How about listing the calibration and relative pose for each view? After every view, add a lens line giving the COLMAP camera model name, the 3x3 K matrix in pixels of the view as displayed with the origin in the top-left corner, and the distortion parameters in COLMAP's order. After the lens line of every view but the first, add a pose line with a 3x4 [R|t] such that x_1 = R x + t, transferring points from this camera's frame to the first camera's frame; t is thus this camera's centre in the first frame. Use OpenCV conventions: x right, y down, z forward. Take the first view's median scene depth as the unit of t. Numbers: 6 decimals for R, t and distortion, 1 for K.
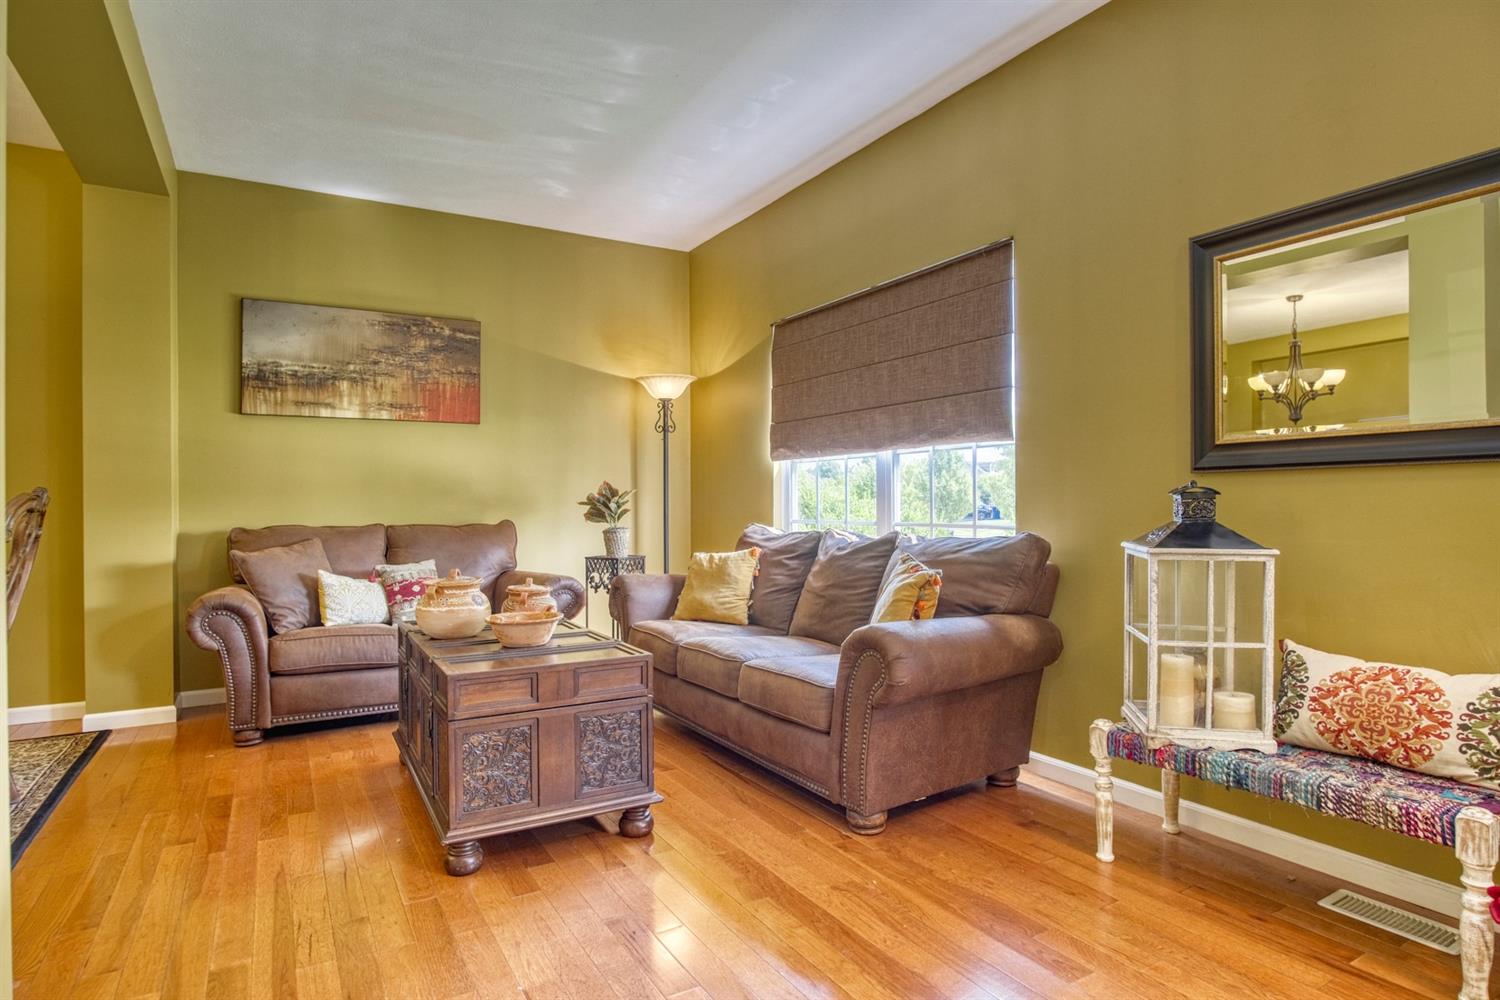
lens RADIAL K [[813.2, 0, 754.6], [0, 813.2, 511.4], [0, 0, 1]] dist [-0.033310, 0.000270]
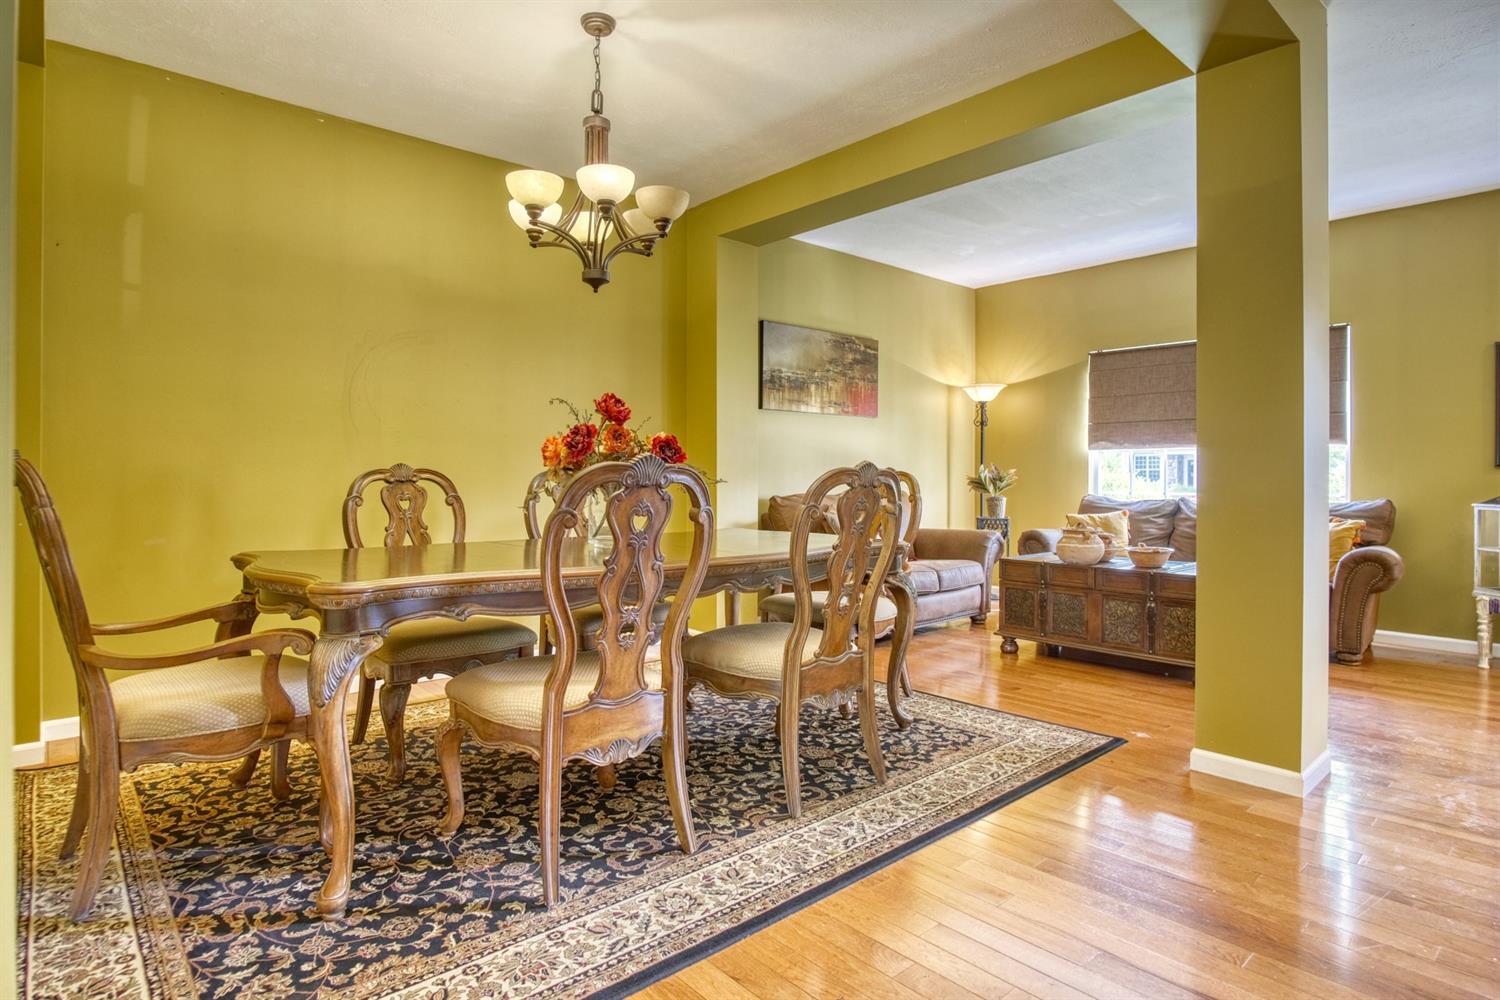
lens RADIAL K [[813.2, 0, 745.7], [0, 813.2, 487.8], [0, 0, 1]] dist [-0.033310, 0.000270]
pose [[0.983408, 0.006118, 0.181306, -0.862488], [-0.007131, 0.999962, 0.004941, 0.001339], [-0.181269, -0.006151, 0.983414, -0.290327]]
